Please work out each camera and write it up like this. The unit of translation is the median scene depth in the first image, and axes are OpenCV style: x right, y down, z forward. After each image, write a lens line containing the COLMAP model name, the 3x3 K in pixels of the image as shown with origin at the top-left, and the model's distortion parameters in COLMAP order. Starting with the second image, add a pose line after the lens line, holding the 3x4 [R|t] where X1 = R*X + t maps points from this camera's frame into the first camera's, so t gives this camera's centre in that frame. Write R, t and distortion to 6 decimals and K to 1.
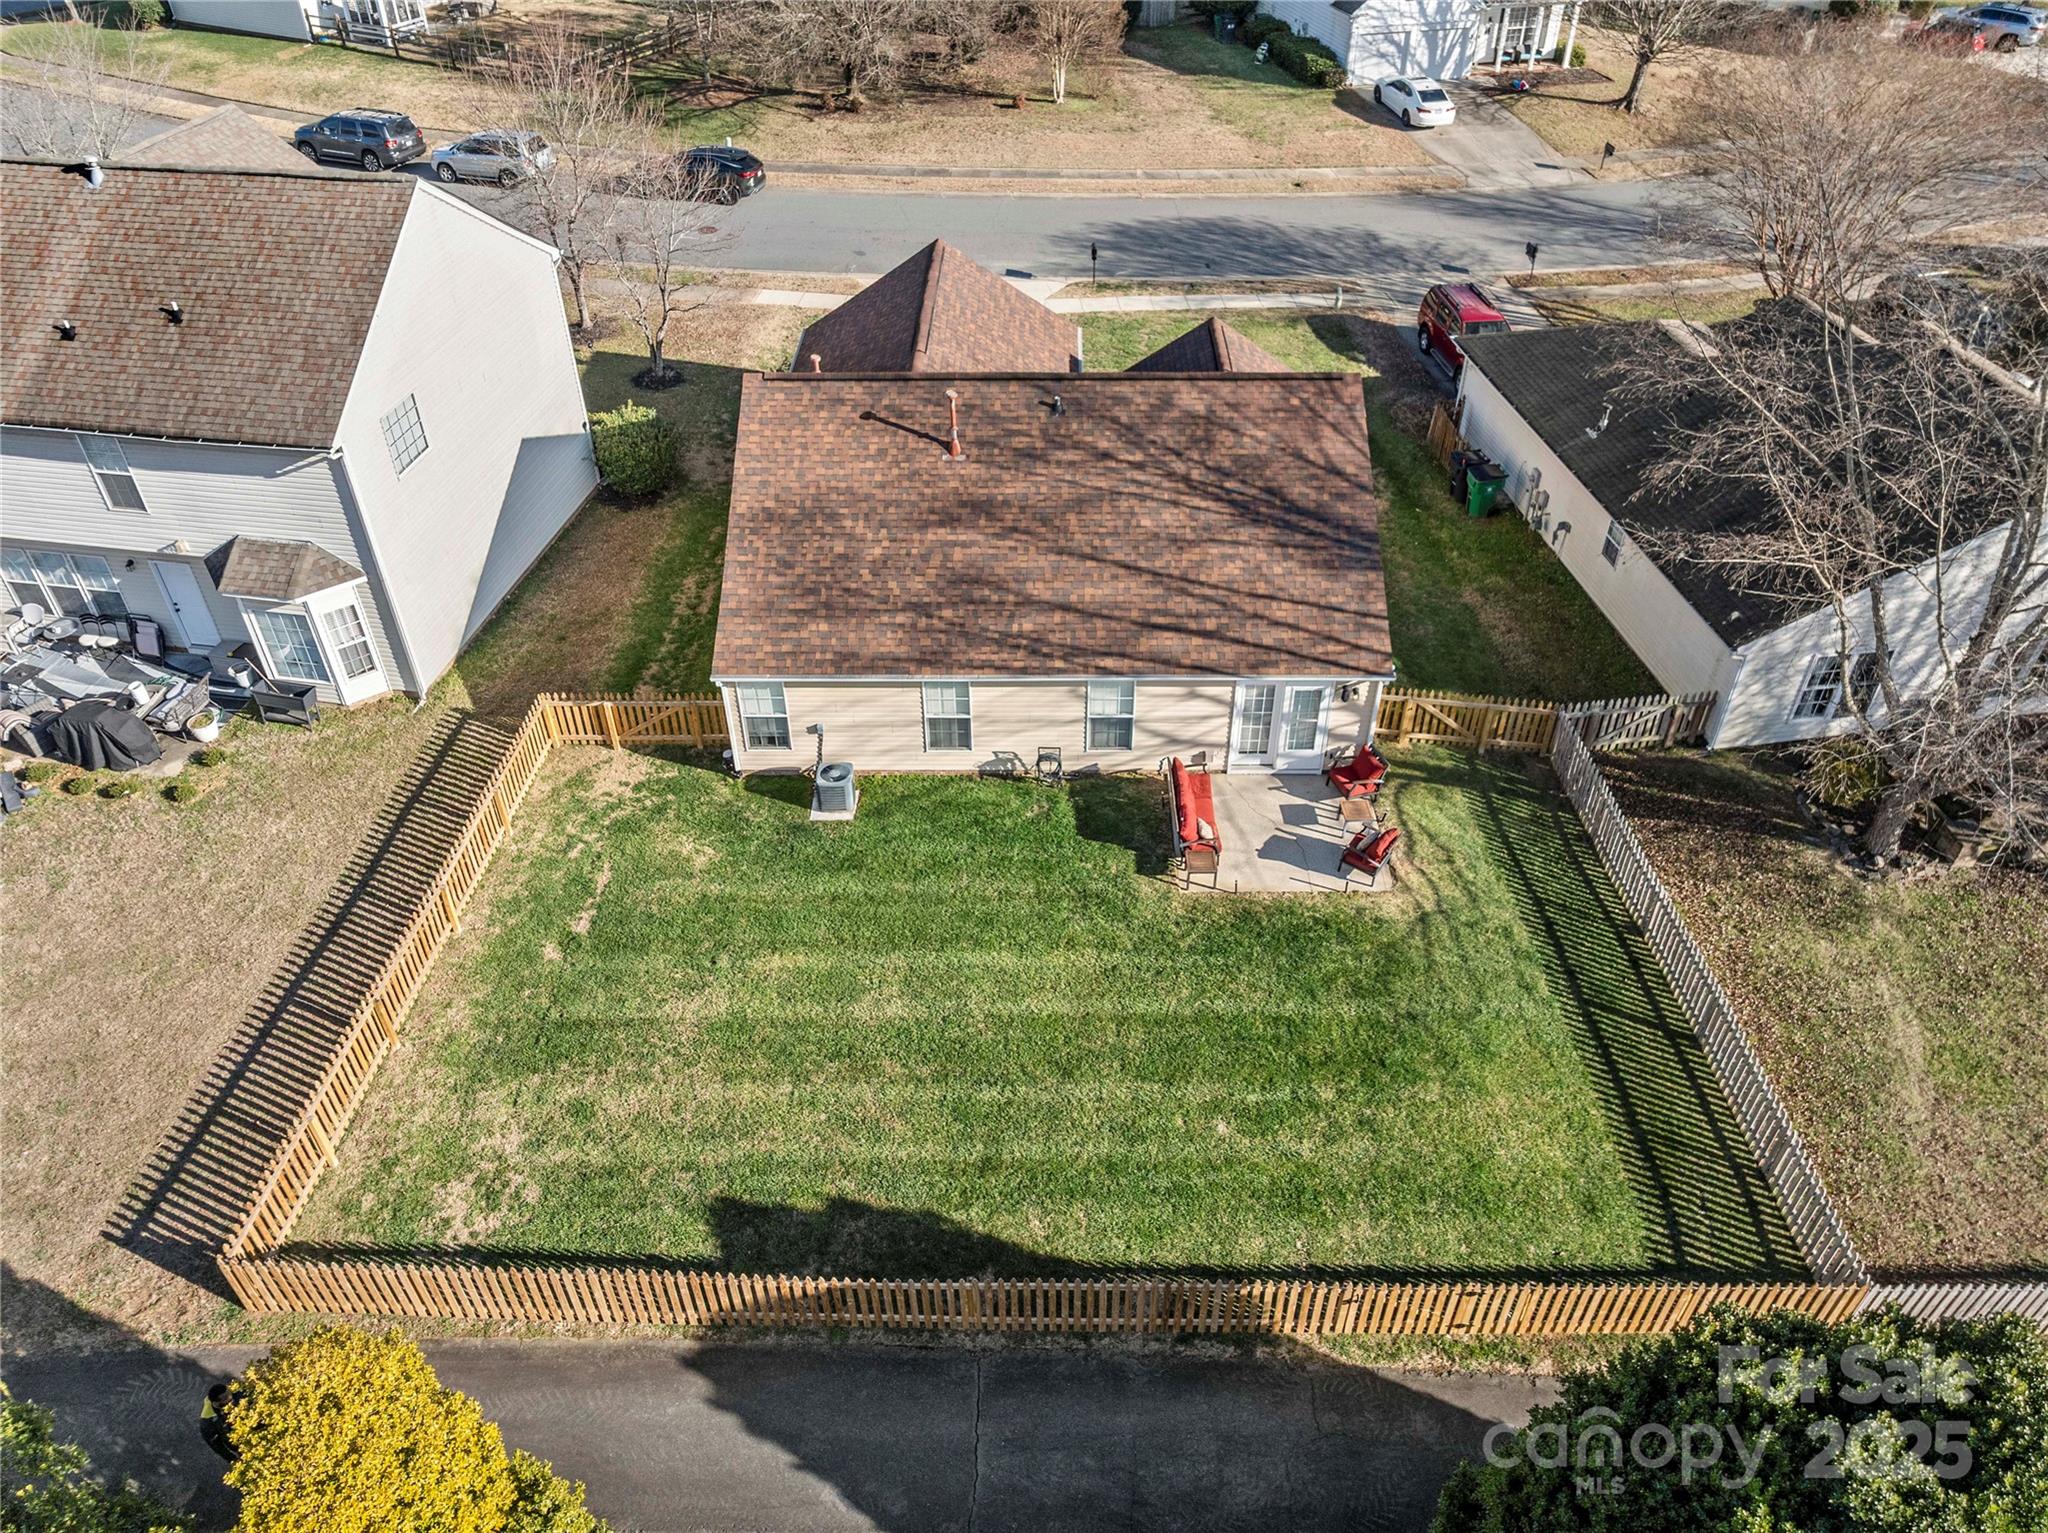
lens RADIAL K [[1439.1, 0, 1026.3], [0, 1439.1, 756.5], [0, 0, 1]] dist [-0.012293, 0.000688]
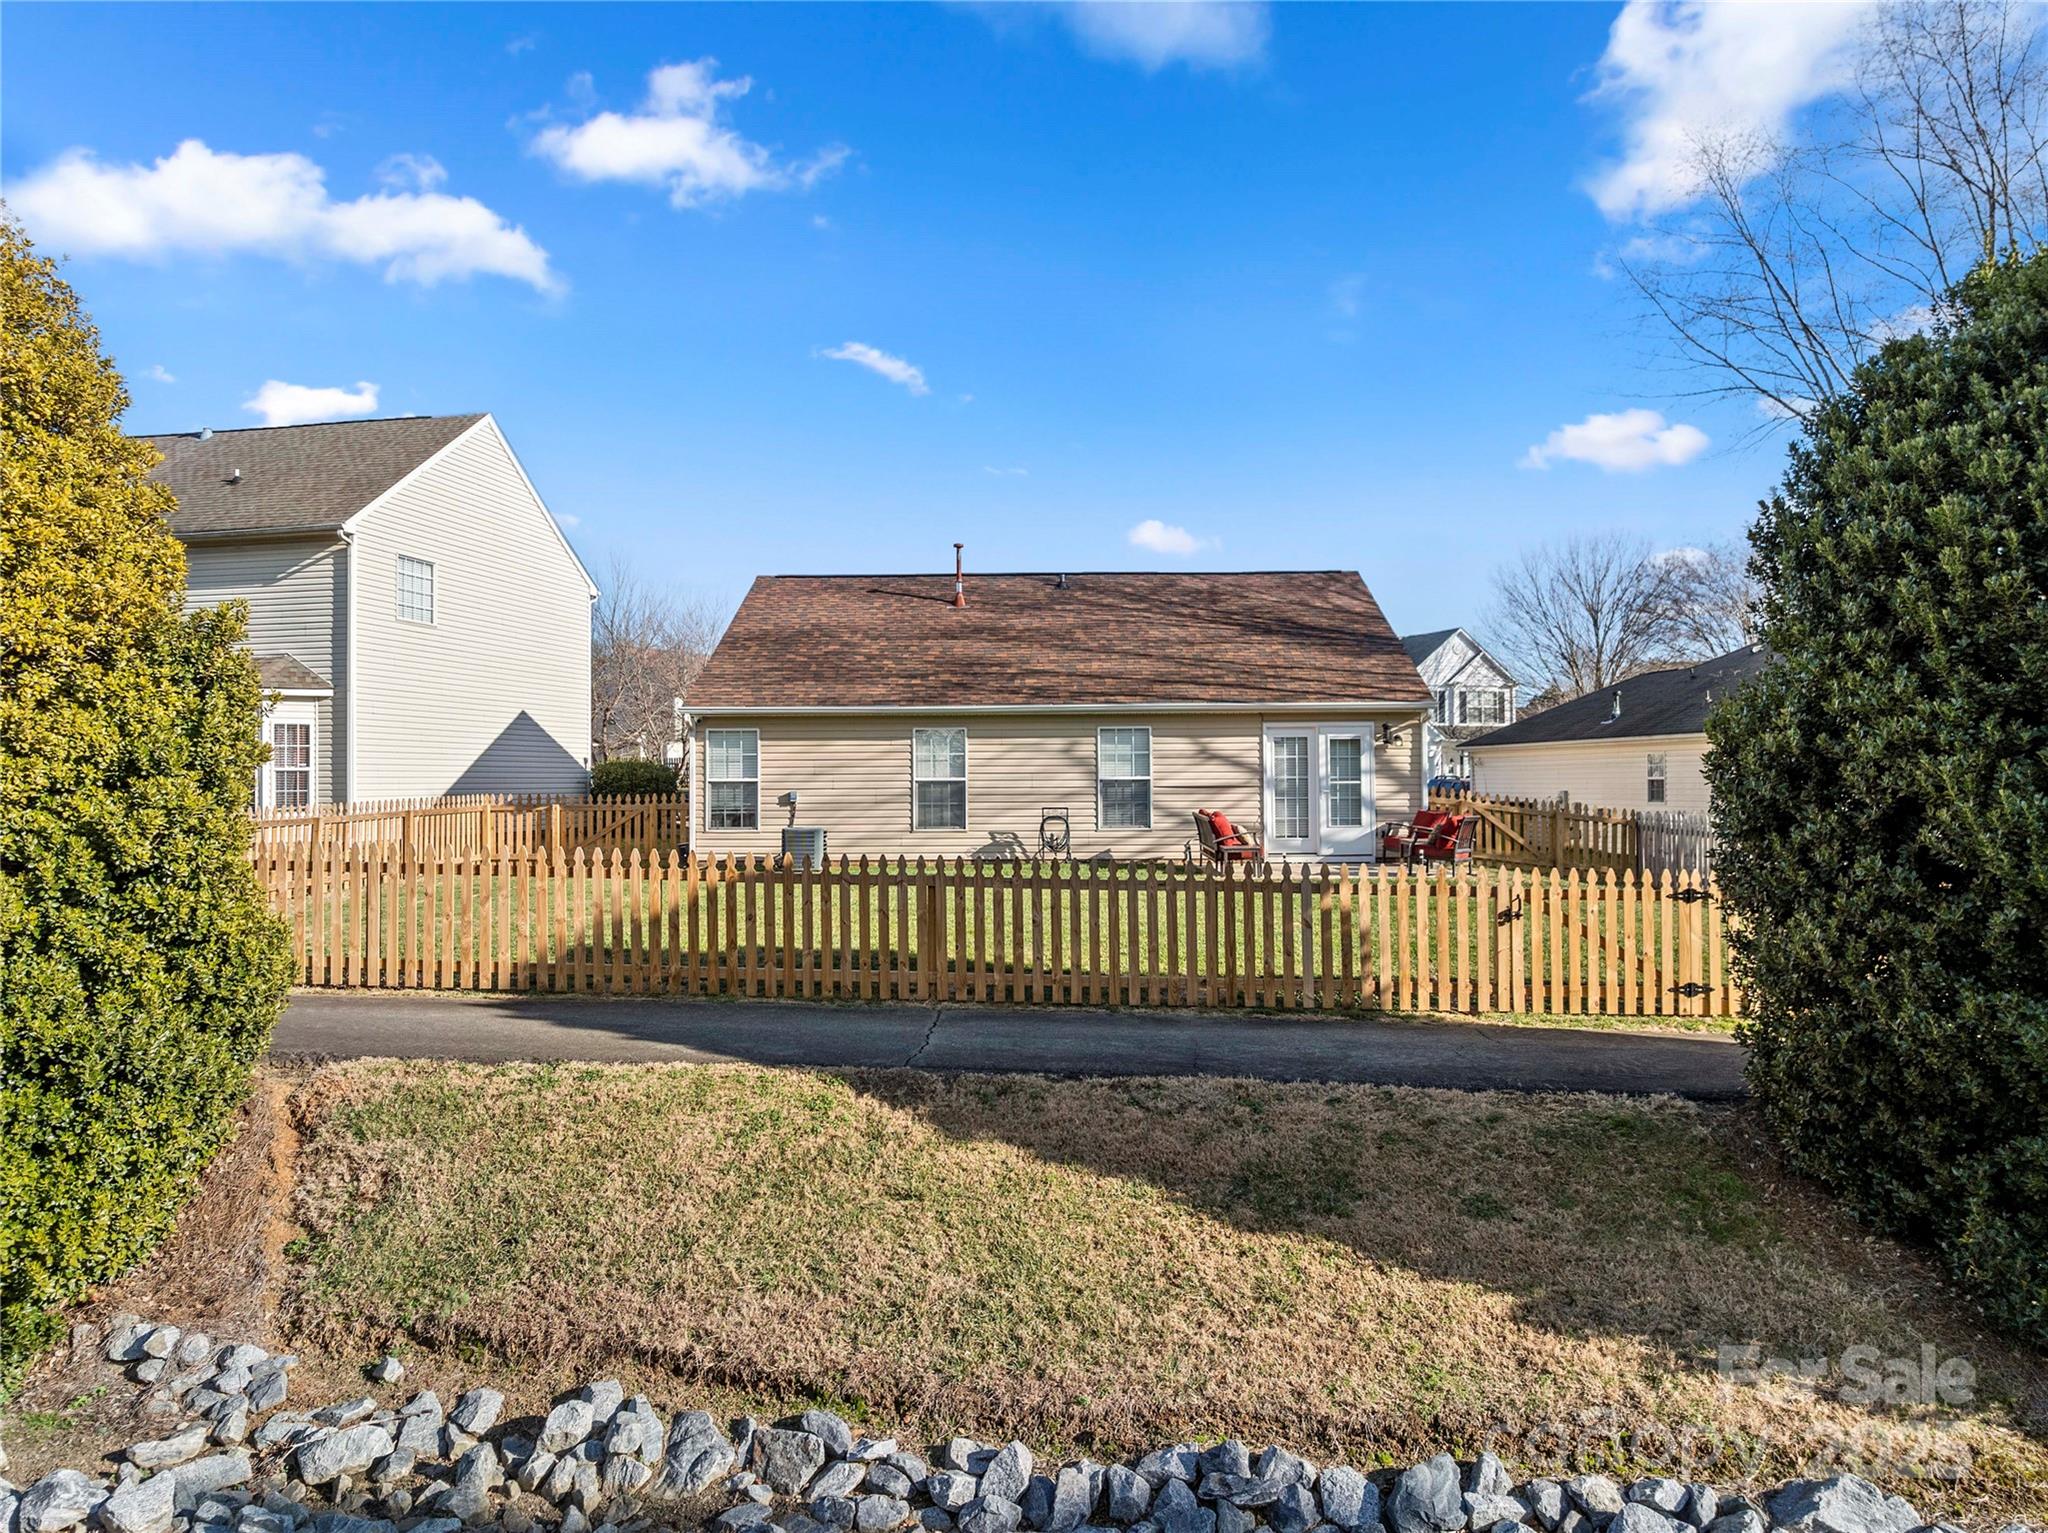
lens RADIAL K [[1439.1, 0, 1024.6], [0, 1439.1, 766.3], [0, 0, 1]] dist [-0.012293, 0.000688]
pose [[0.999928, 0.003081, -0.011611, 0.007757], [-0.009798, 0.768343, -0.639964, 0.530739], [0.006949, 0.640031, 0.768317, 0.317743]]
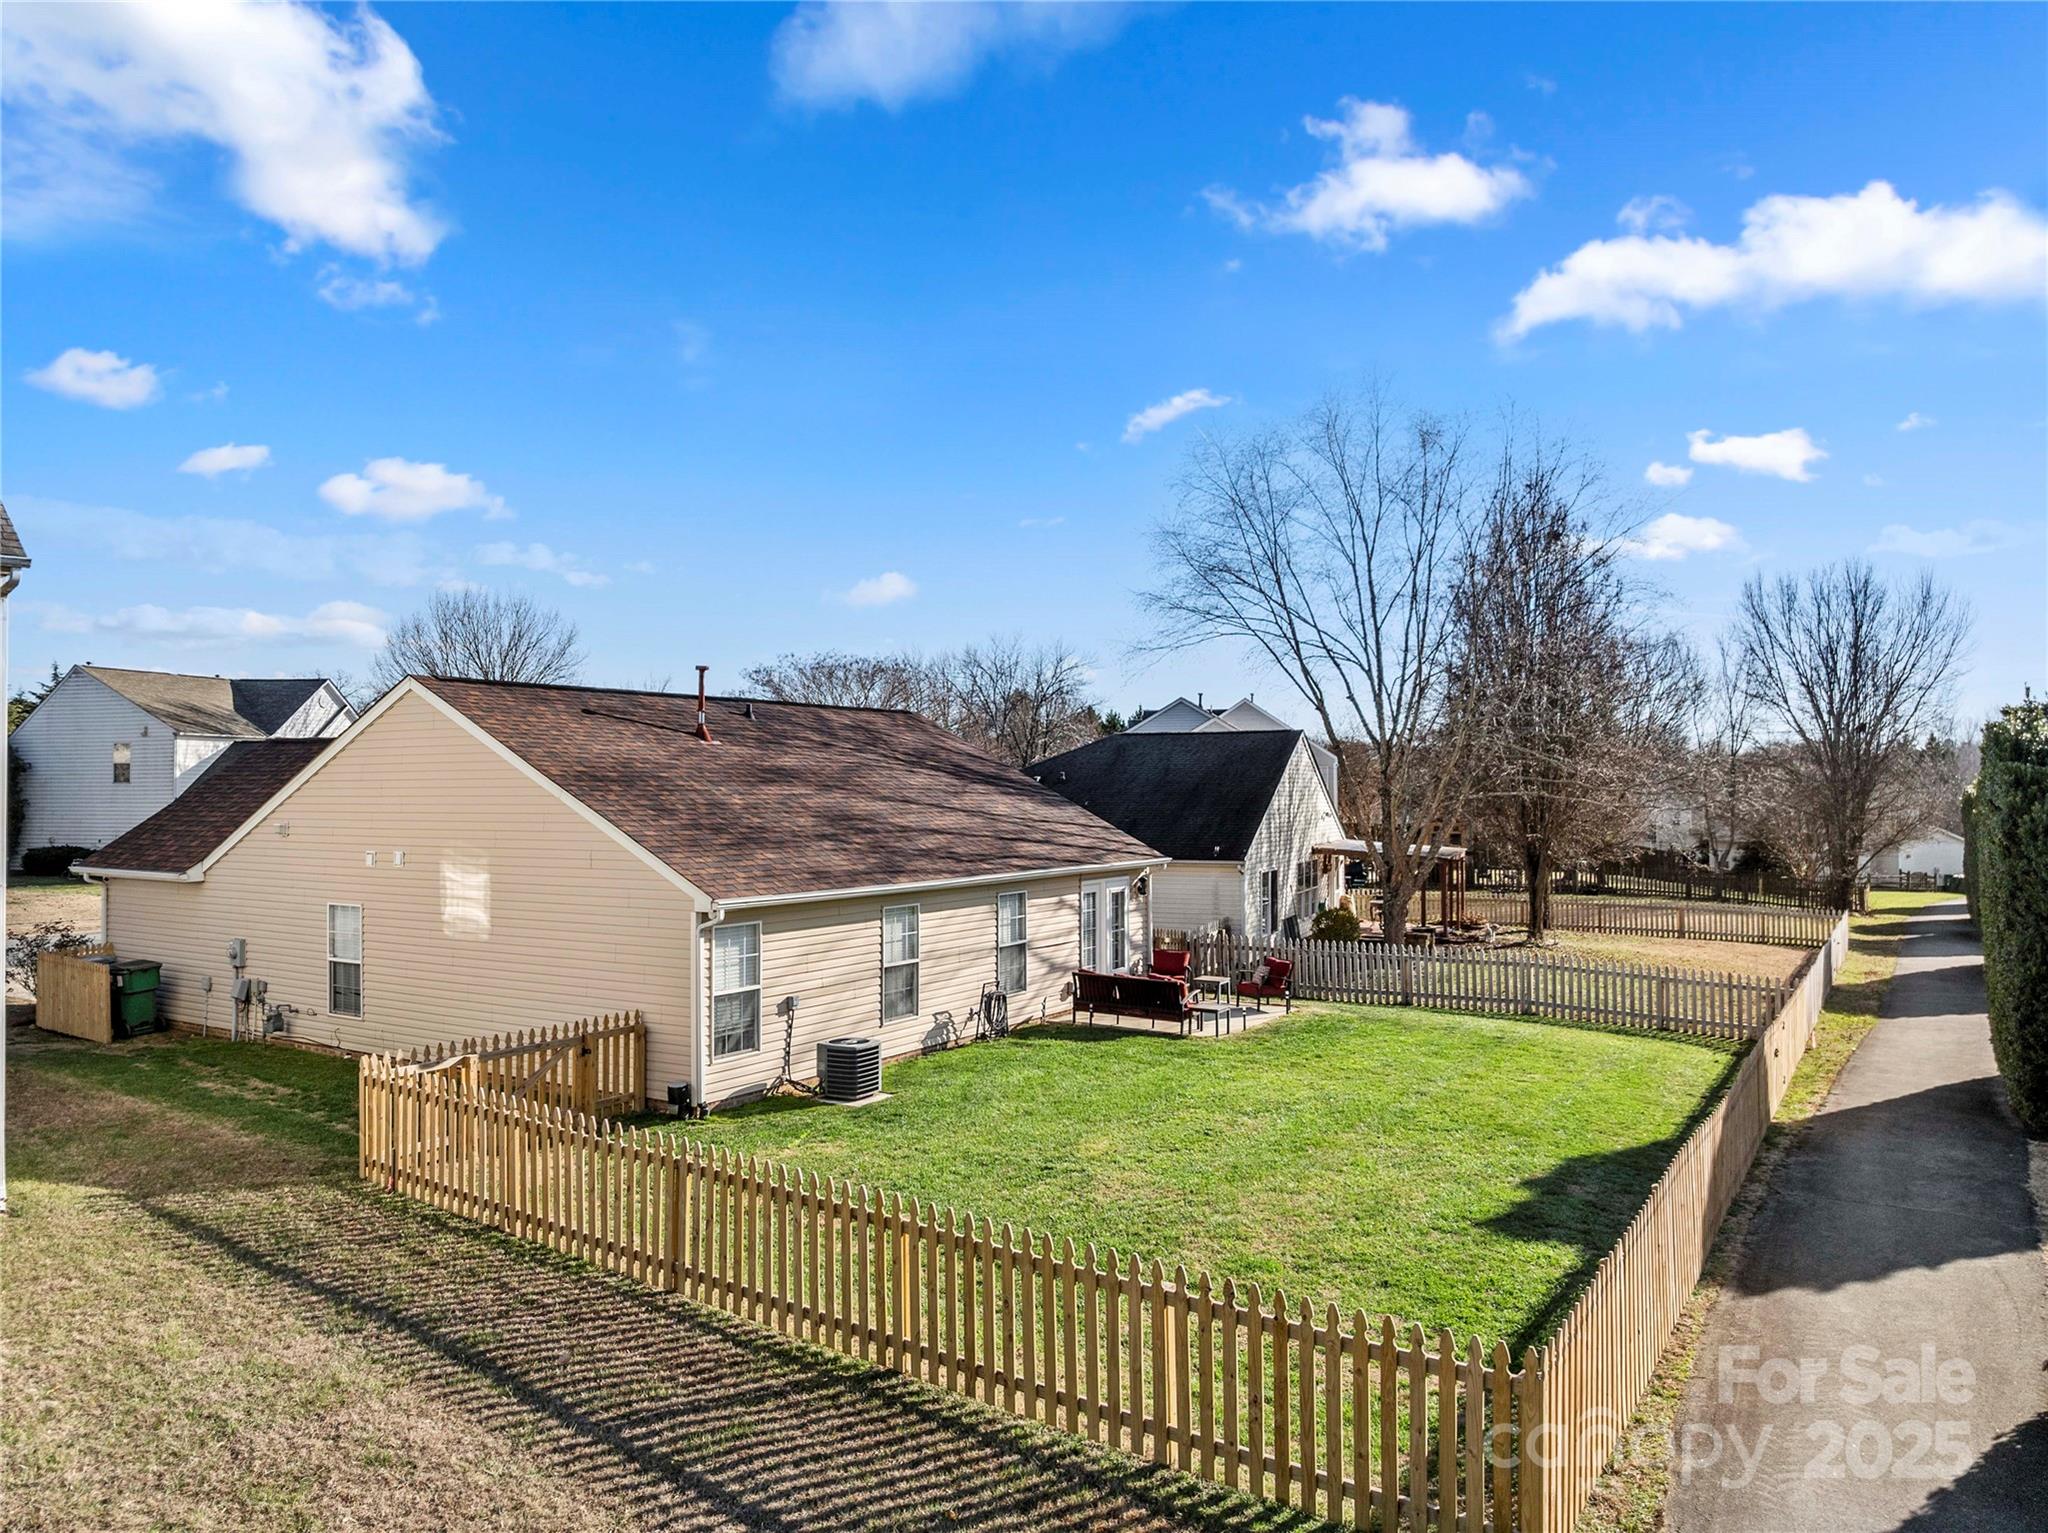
lens RADIAL K [[1439.1, 0, 1041.1], [0, 1439.1, 780.8], [0, 0, 1]] dist [-0.012293, 0.000688]
pose [[0.511255, 0.010115, 0.859370, -0.696496], [0.542482, 0.771759, -0.331817, 0.199151], [-0.666582, 0.635835, 0.389078, 0.578926]]
